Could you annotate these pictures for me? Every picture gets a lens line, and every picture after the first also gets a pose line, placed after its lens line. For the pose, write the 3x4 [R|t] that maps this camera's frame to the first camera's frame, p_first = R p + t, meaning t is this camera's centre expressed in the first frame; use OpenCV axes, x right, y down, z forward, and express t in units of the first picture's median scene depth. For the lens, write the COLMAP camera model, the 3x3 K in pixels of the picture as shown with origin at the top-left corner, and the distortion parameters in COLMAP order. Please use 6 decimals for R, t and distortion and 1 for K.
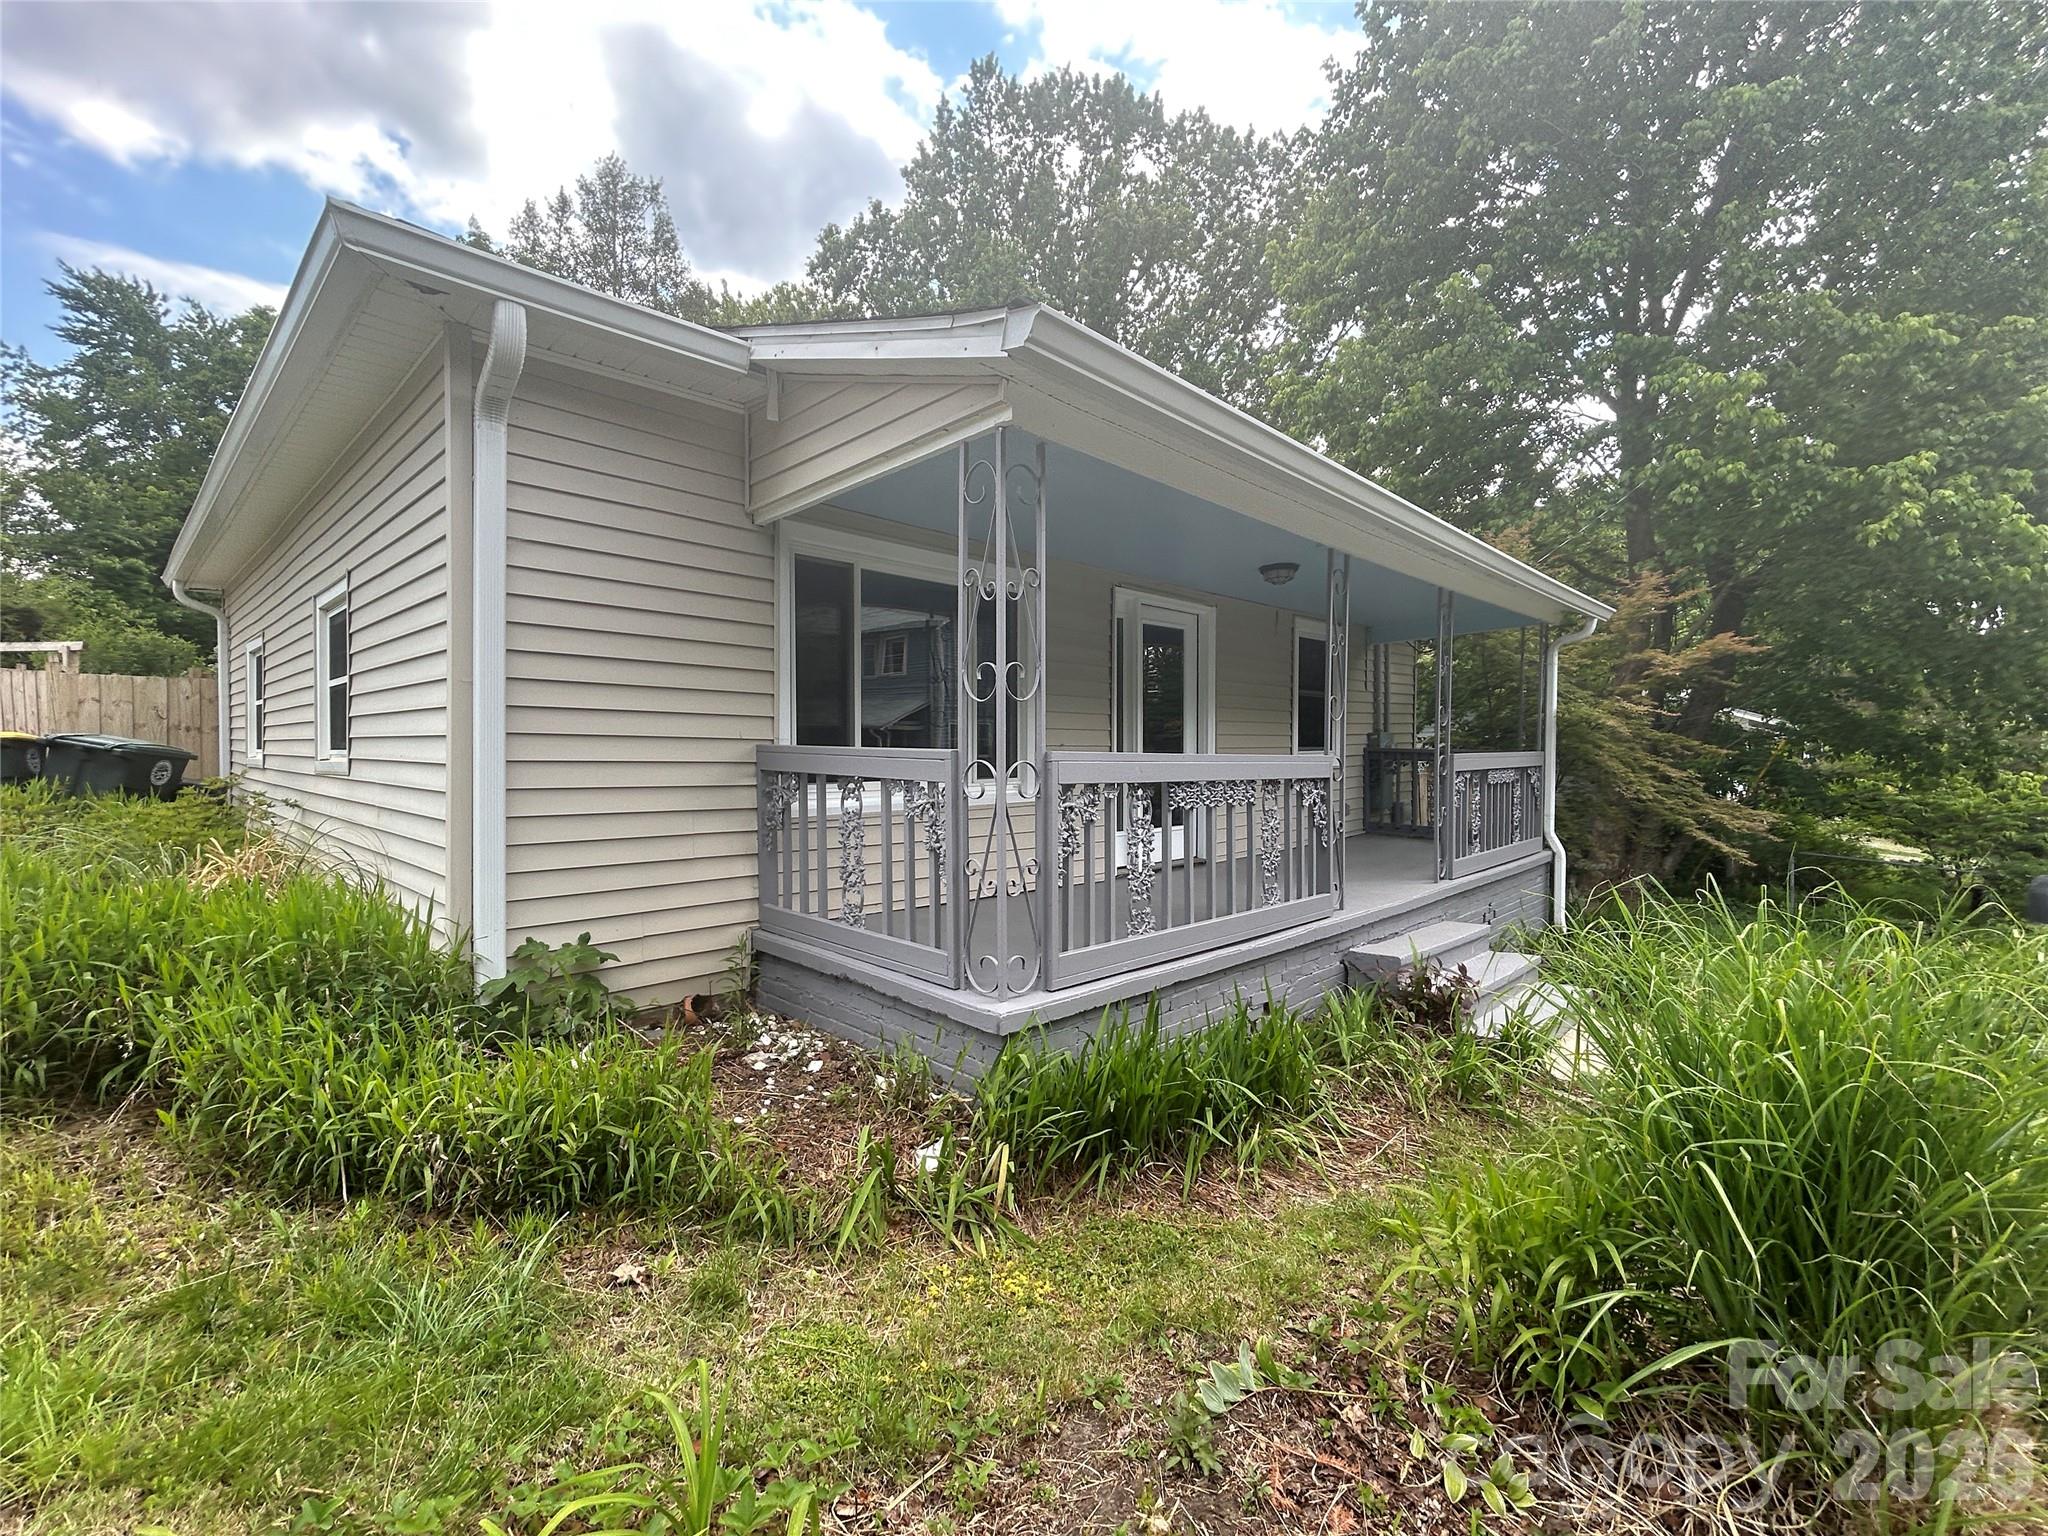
lens RADIAL K [[892.7, 0, 1009.9], [0, 892.7, 759.0], [0, 0, 1]] dist [0.000928, -0.000017]
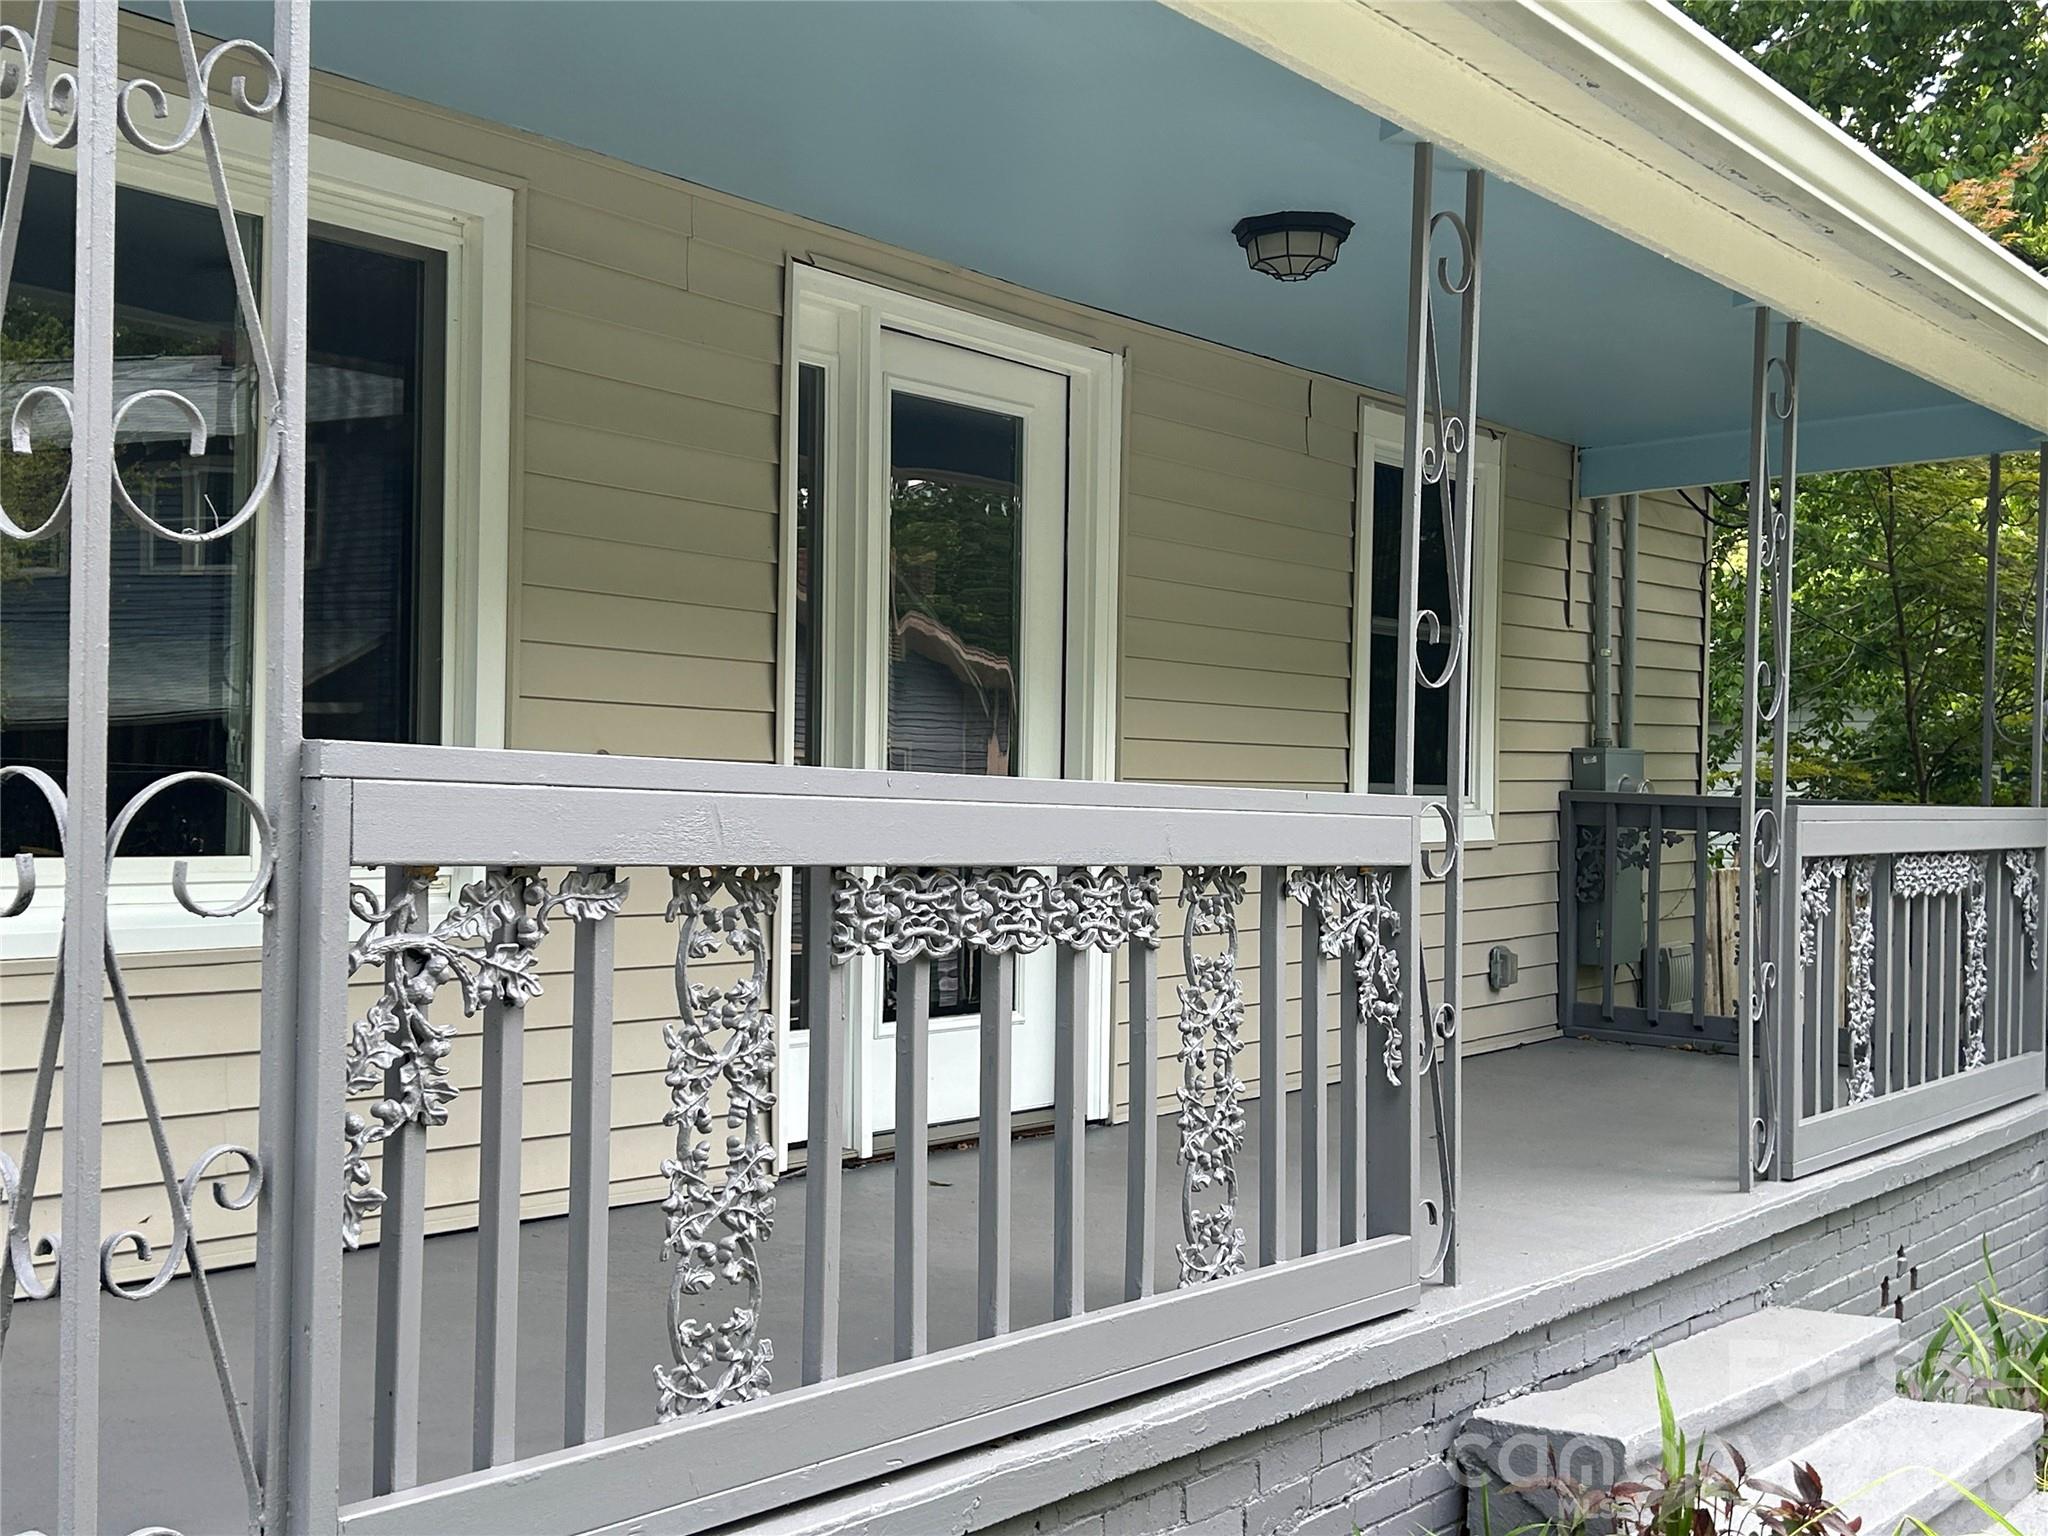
lens RADIAL K [[2352.5, 0, 1024.0], [0, 2352.5, 768.0], [0, 0, 1]] dist [0.145657, -0.342759]
pose [[0.990763, 0.017792, 0.134430, 0.105675], [-0.014350, 0.999545, -0.026528, 0.010268], [-0.134840, 0.024354, 0.990568, 0.181797]]
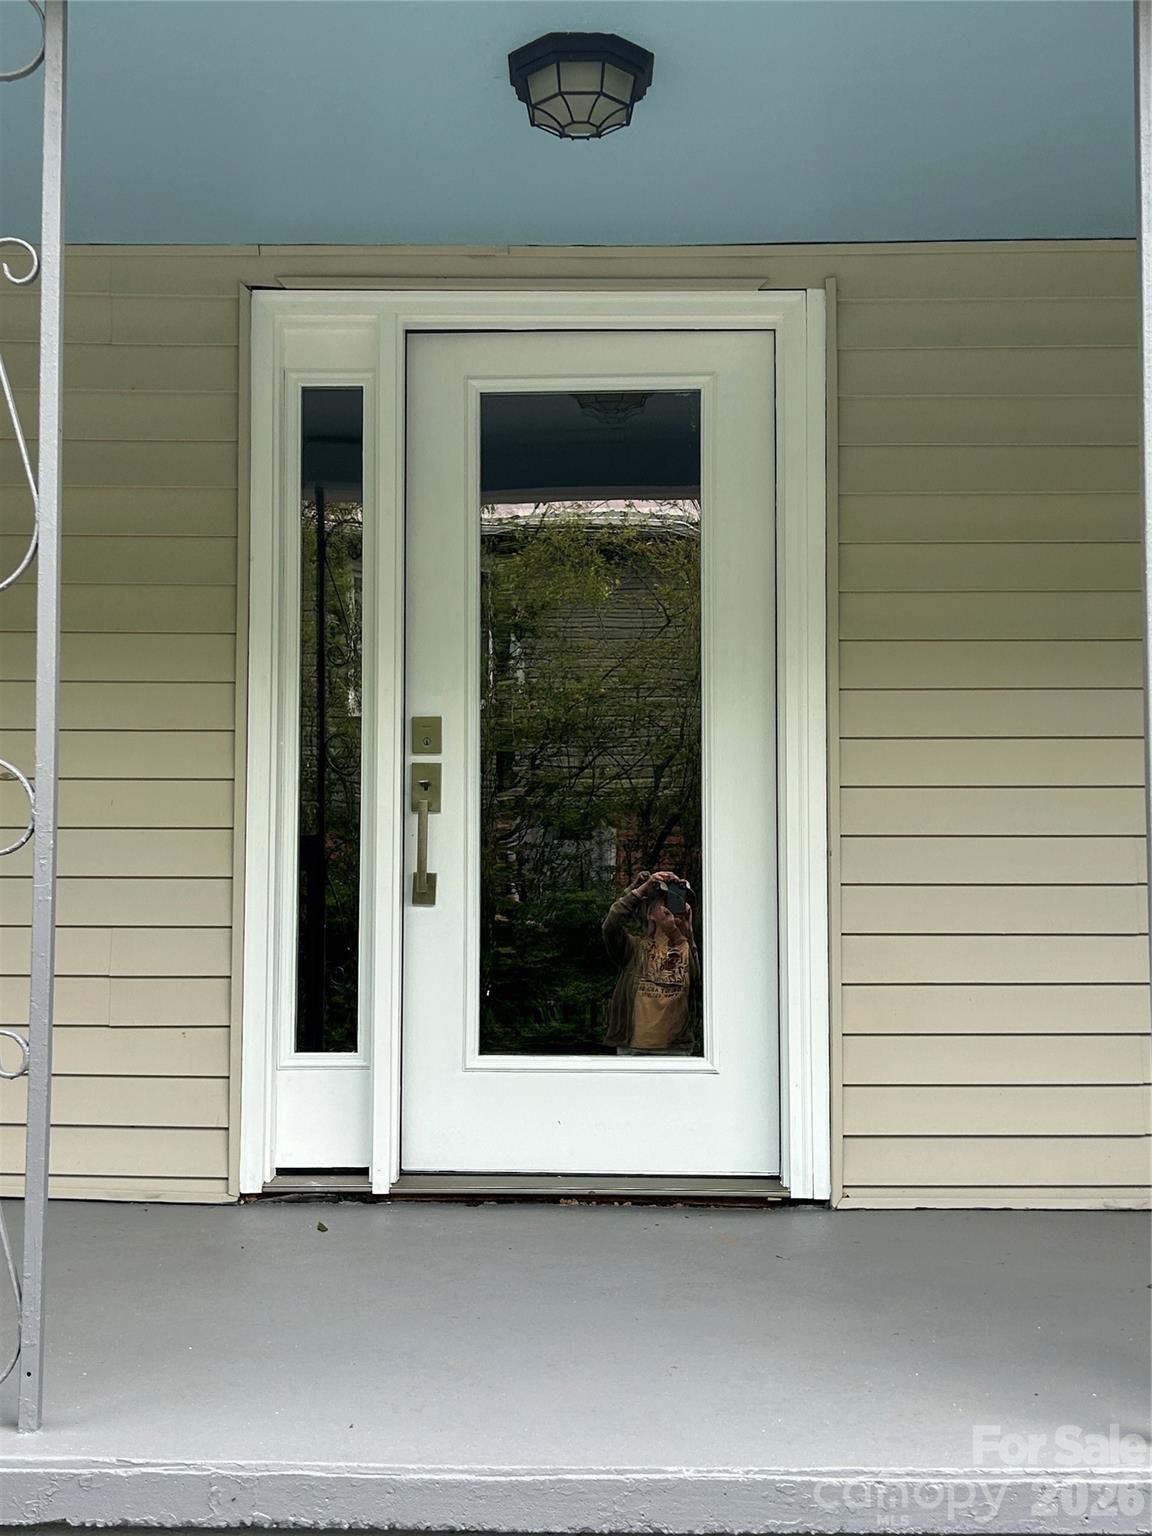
lens RADIAL K [[1764.4, 0, 576.3], [0, 1764.4, 773.4], [0, 0, 1]] dist [0.145657, -0.342759]
pose [[0.684936, -0.045445, -0.727184, 0.780286], [-0.014892, 0.996971, -0.076332, 0.035898], [0.728451, 0.063112, 0.682185, 0.765915]]
